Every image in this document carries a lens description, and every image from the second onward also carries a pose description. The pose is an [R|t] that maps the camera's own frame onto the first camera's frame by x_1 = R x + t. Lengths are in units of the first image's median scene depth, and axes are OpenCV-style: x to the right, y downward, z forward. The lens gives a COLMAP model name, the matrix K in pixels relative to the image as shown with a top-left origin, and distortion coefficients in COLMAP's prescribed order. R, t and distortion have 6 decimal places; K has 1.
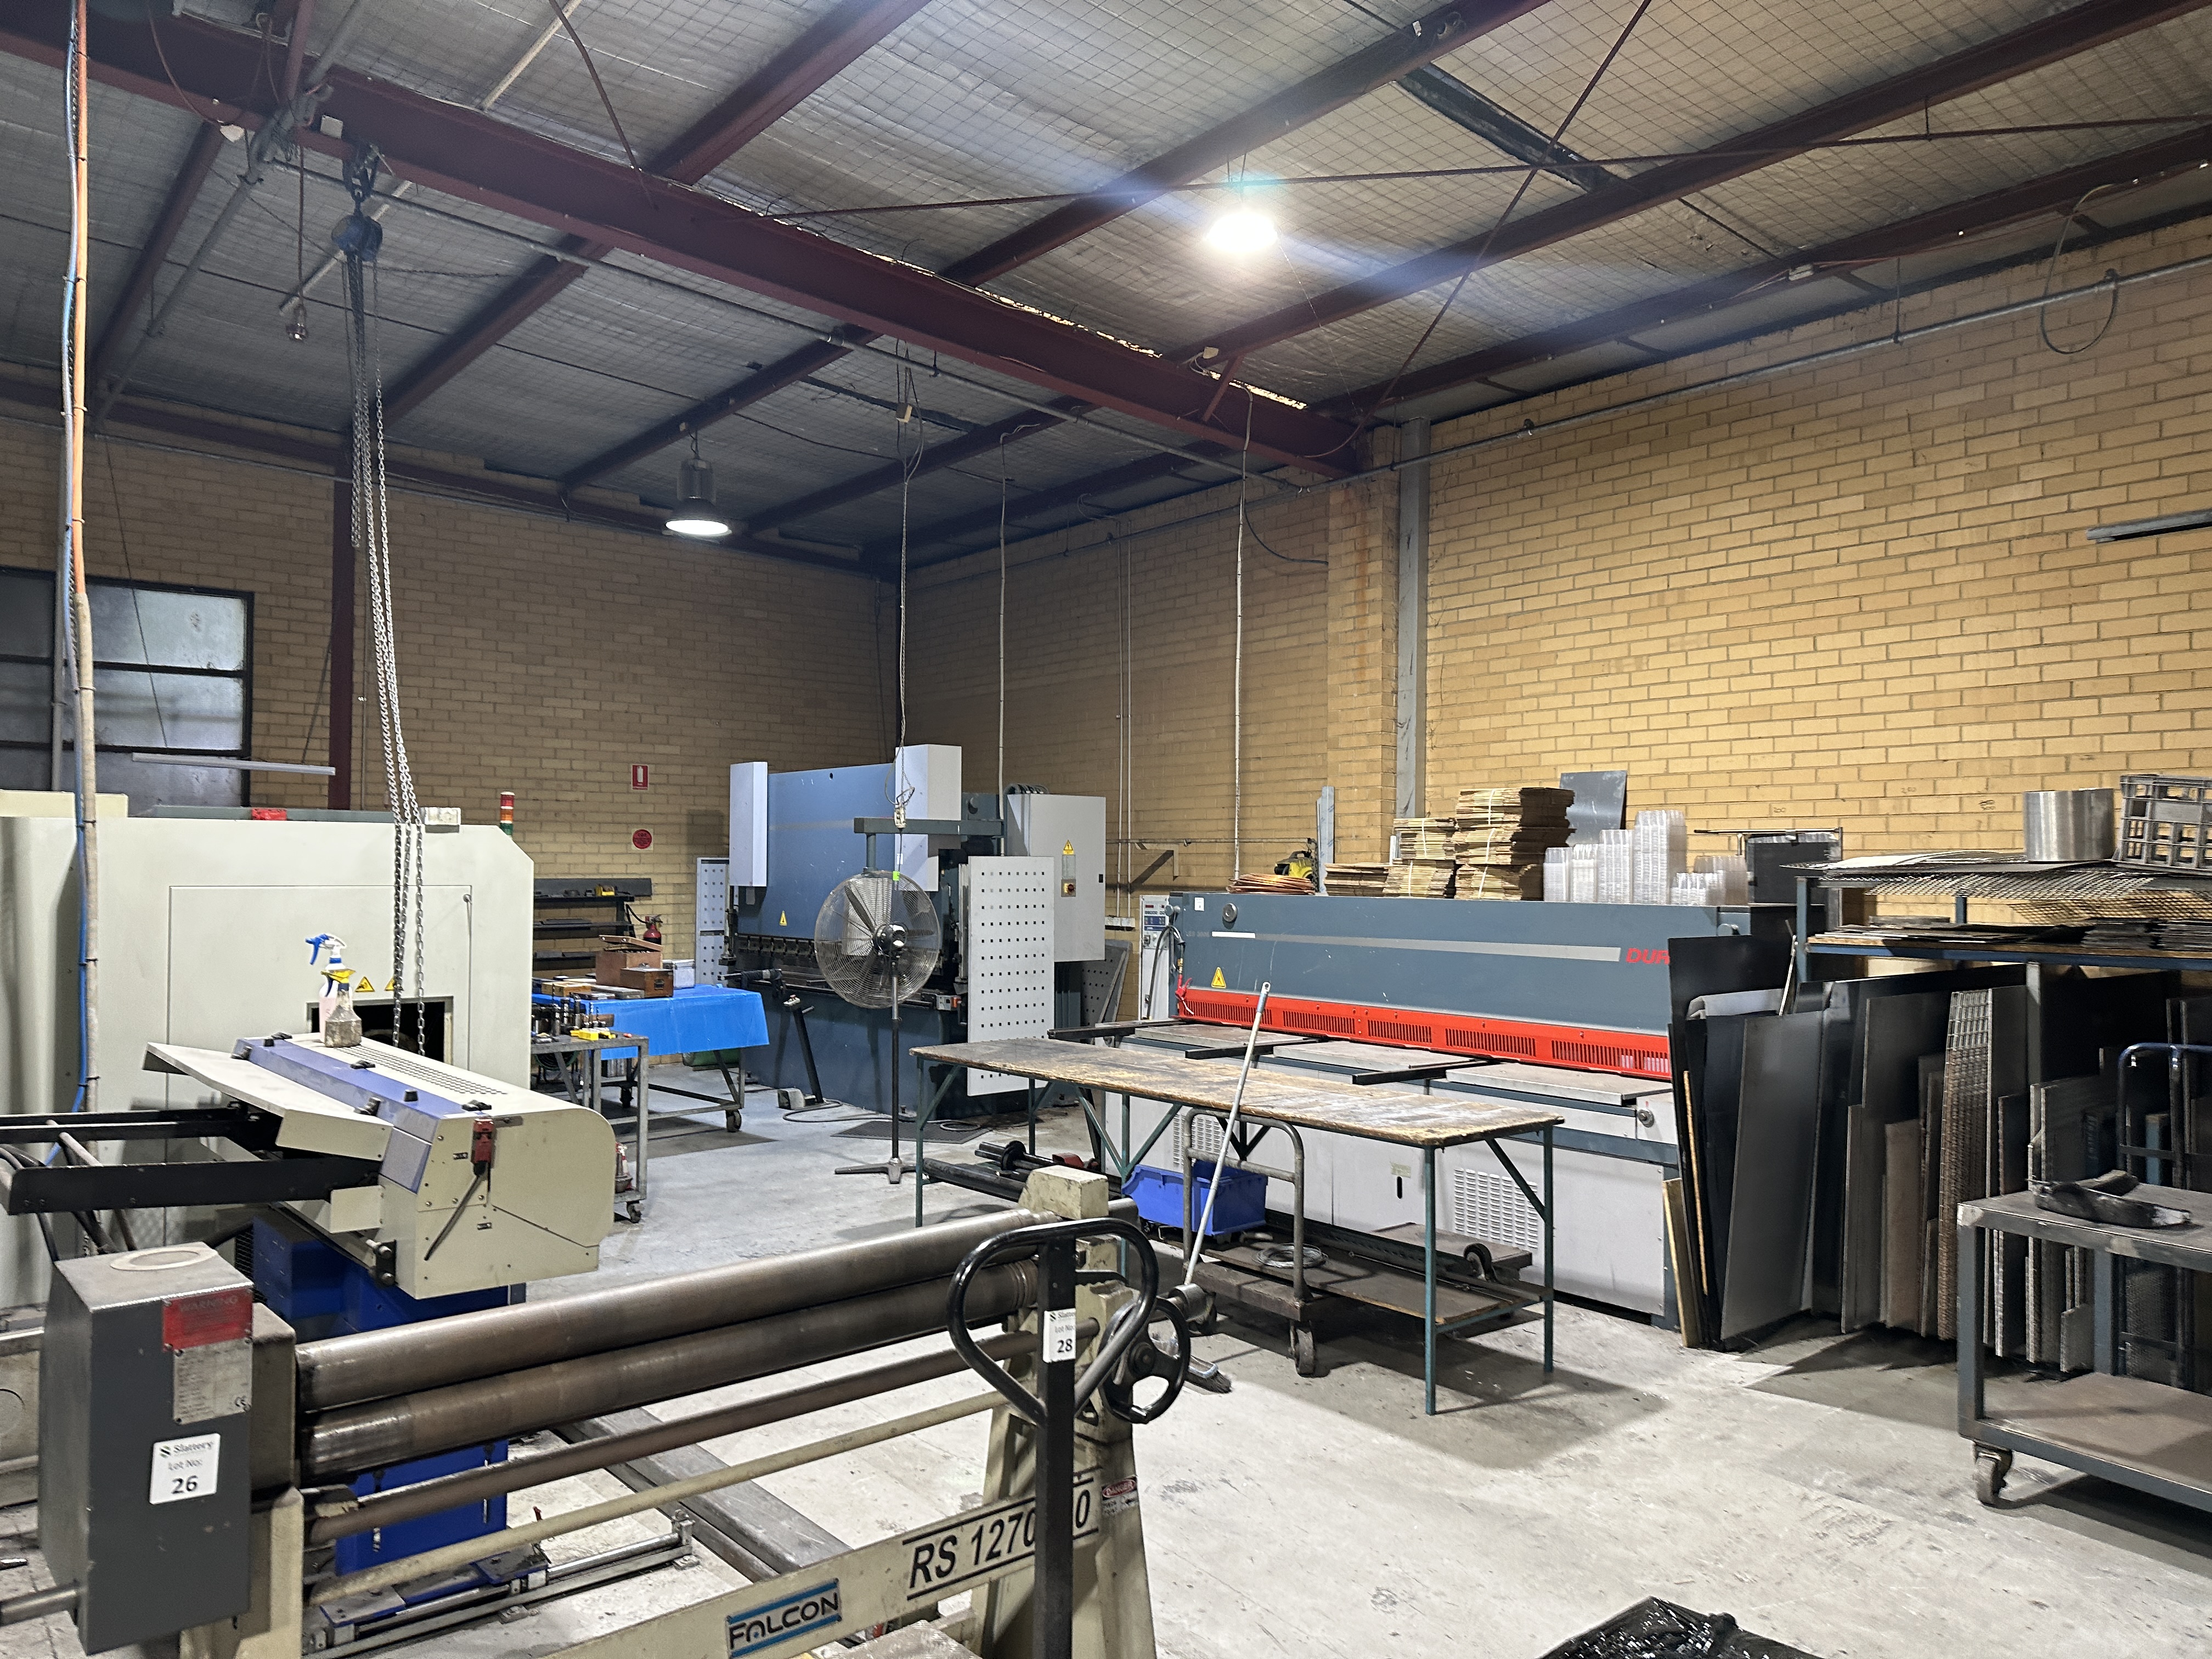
lens RADIAL K [[1543.7, 0, 1099.8], [0, 1543.7, 838.8], [0, 0, 1]] dist [0.020922, -0.015946]
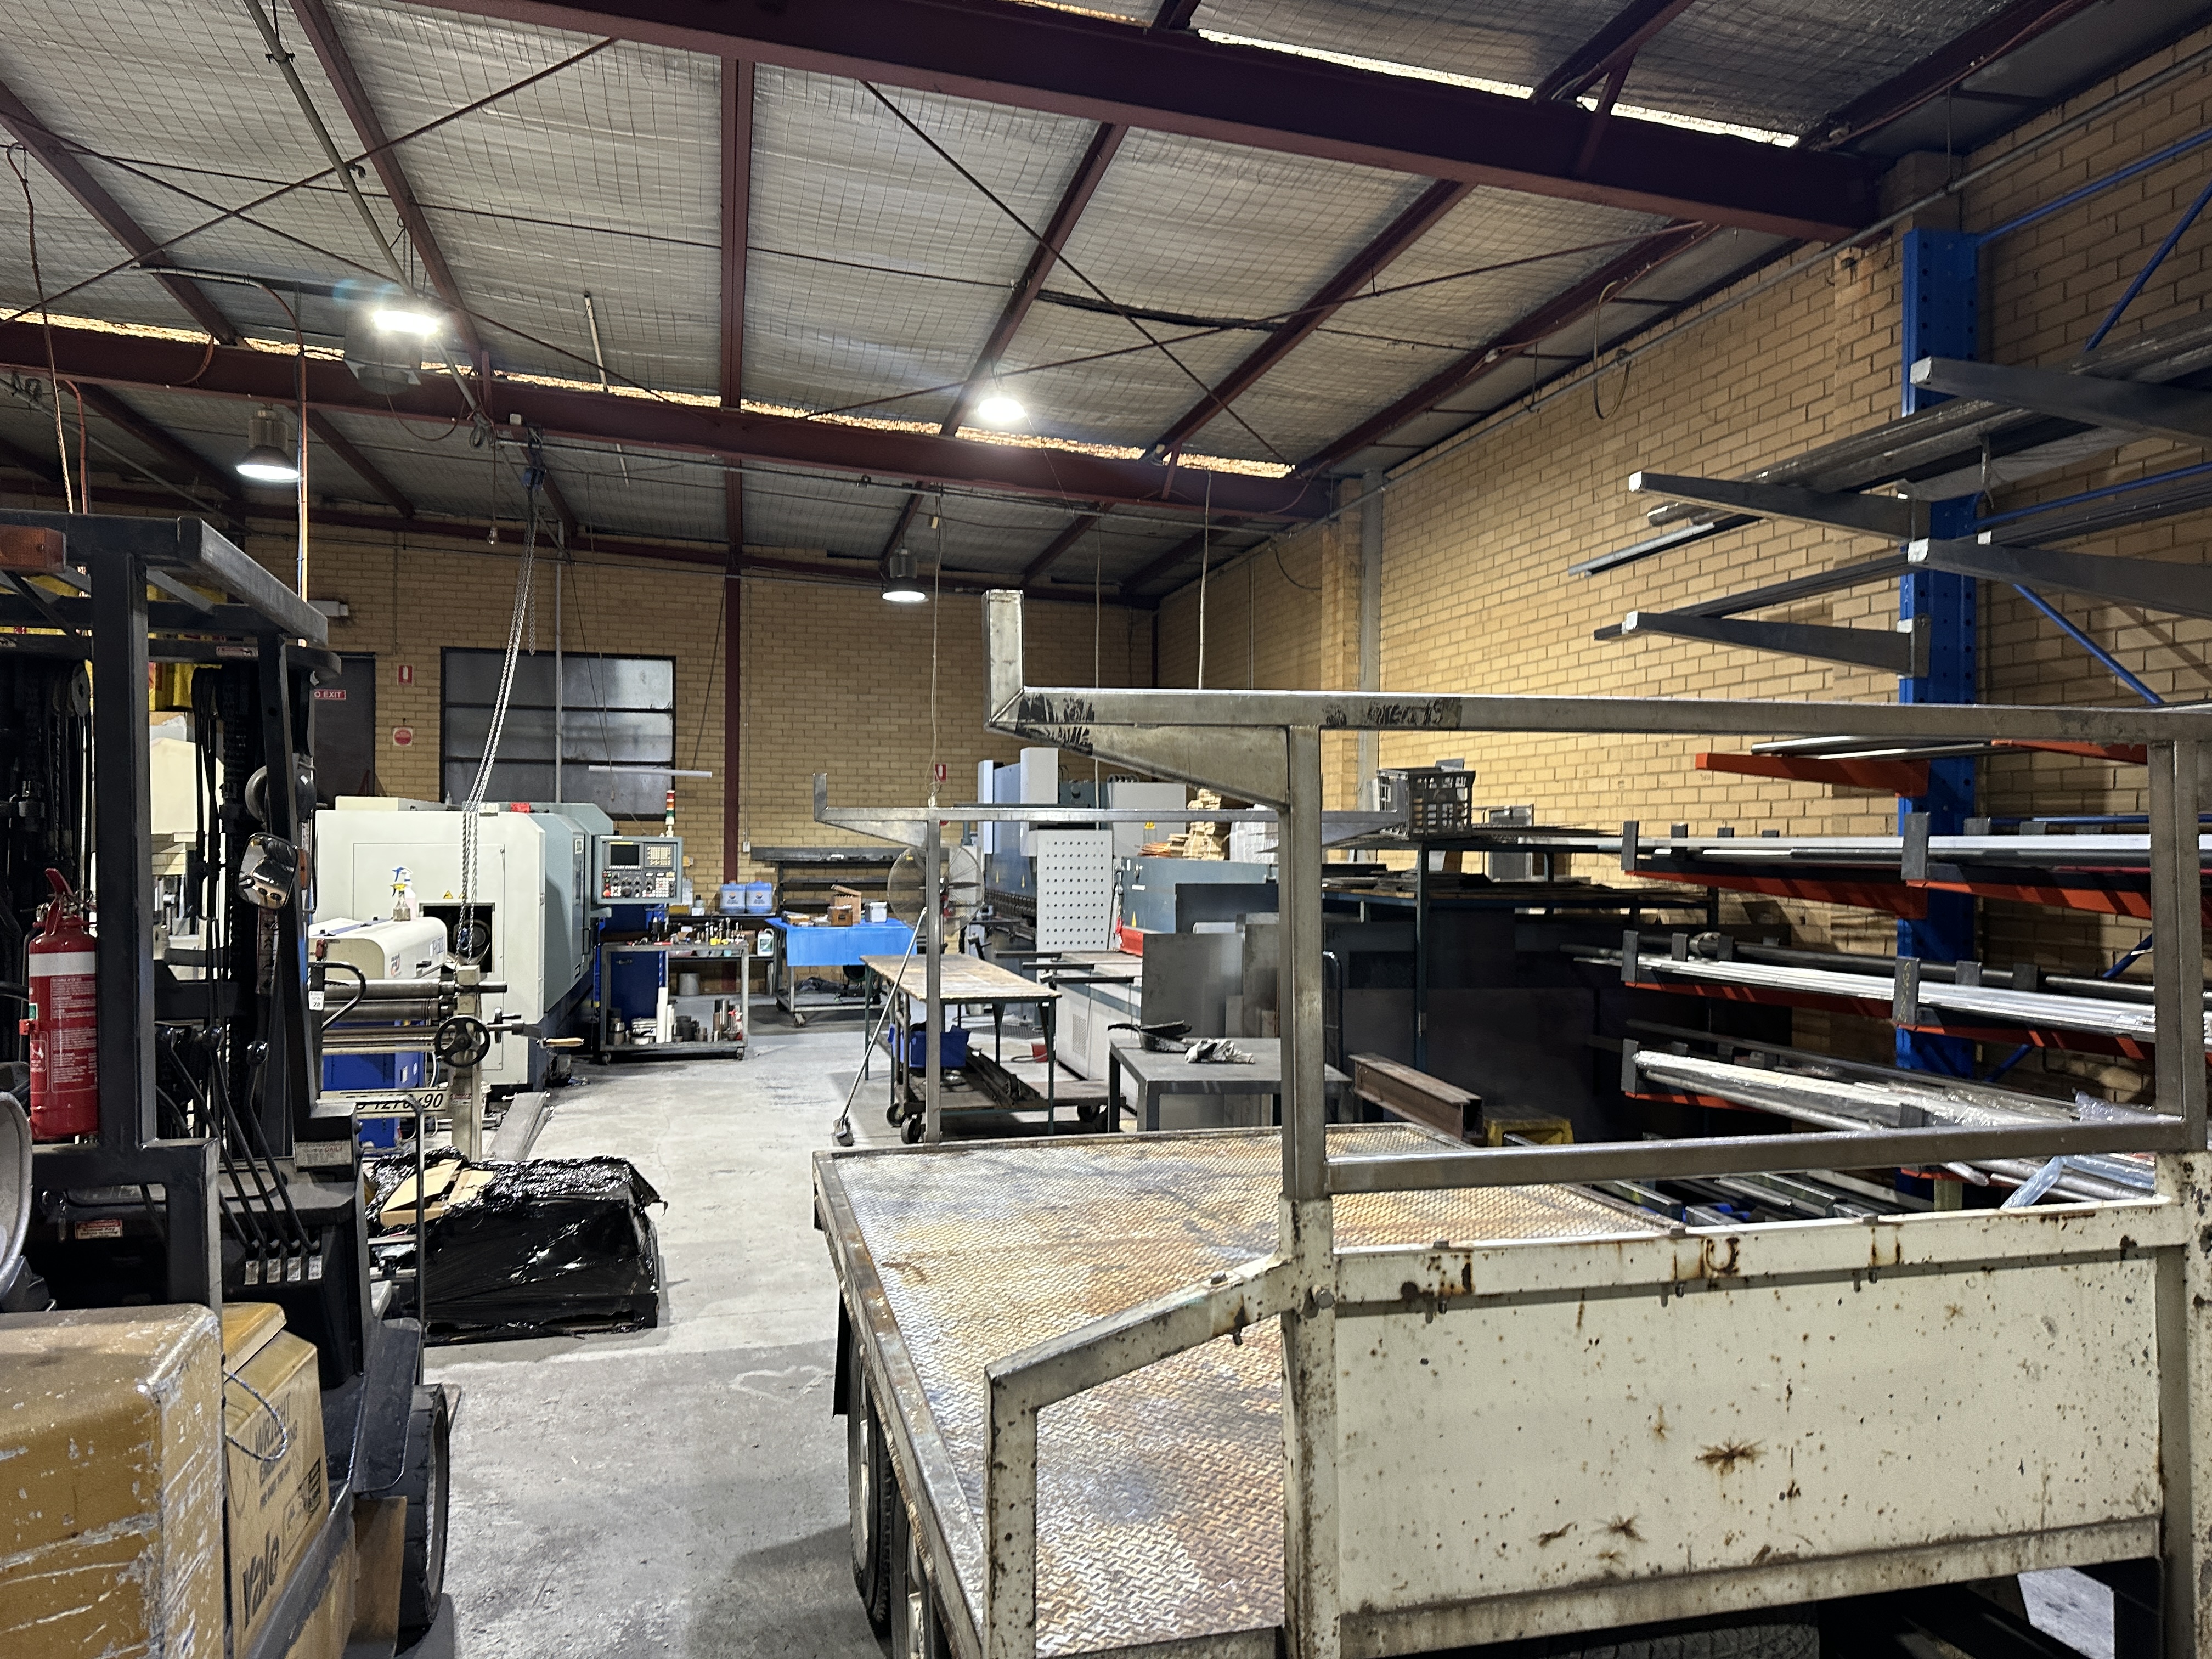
lens RADIAL K [[1543.7, 0, 1112.8], [0, 1543.7, 830.2], [0, 0, 1]] dist [0.020922, -0.015946]
pose [[0.902009, -0.002681, -0.431710, 0.543949], [0.006091, 0.999960, 0.006516, 0.002825], [0.431675, -0.008507, 0.901989, -0.190426]]
